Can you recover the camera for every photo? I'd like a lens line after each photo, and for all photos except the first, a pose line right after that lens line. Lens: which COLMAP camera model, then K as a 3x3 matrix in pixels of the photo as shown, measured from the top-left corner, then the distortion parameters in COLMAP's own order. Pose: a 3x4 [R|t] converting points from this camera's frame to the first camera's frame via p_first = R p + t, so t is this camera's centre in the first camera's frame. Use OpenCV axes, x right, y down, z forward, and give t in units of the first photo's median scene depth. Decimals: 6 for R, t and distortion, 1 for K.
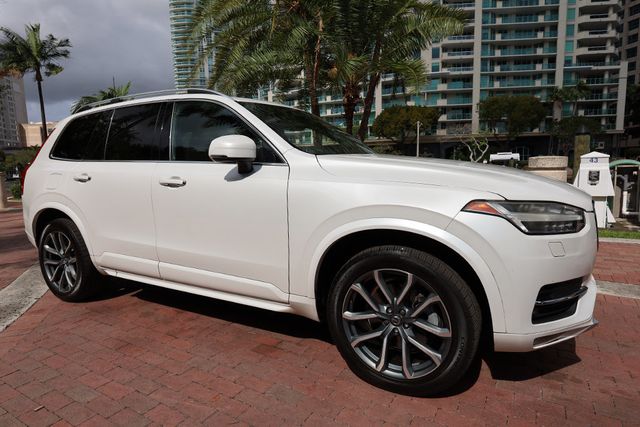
lens RADIAL K [[369.7, 0, 320.0], [0, 369.7, 216.6], [0, 0, 1]] dist [0.003728, 0.000426]
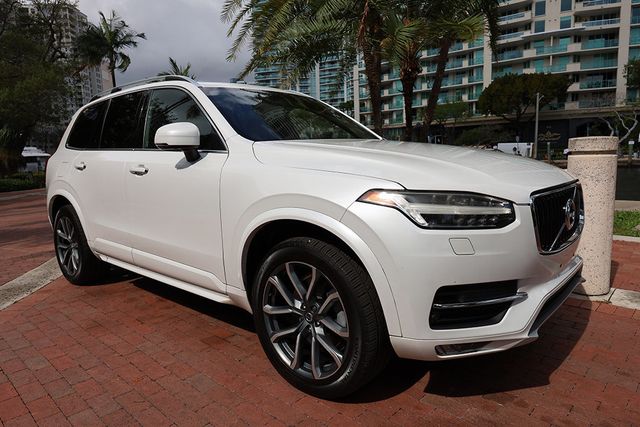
lens RADIAL K [[429.4, 0, 321.1], [0, 429.4, 215.9], [0, 0, 1]] dist [-0.004005, 0.007270]
pose [[0.975279, 0.022064, -0.219874, 0.389200], [-0.019069, 0.999694, 0.015735, 0.005113], [0.220154, -0.011153, 0.975401, -0.044461]]
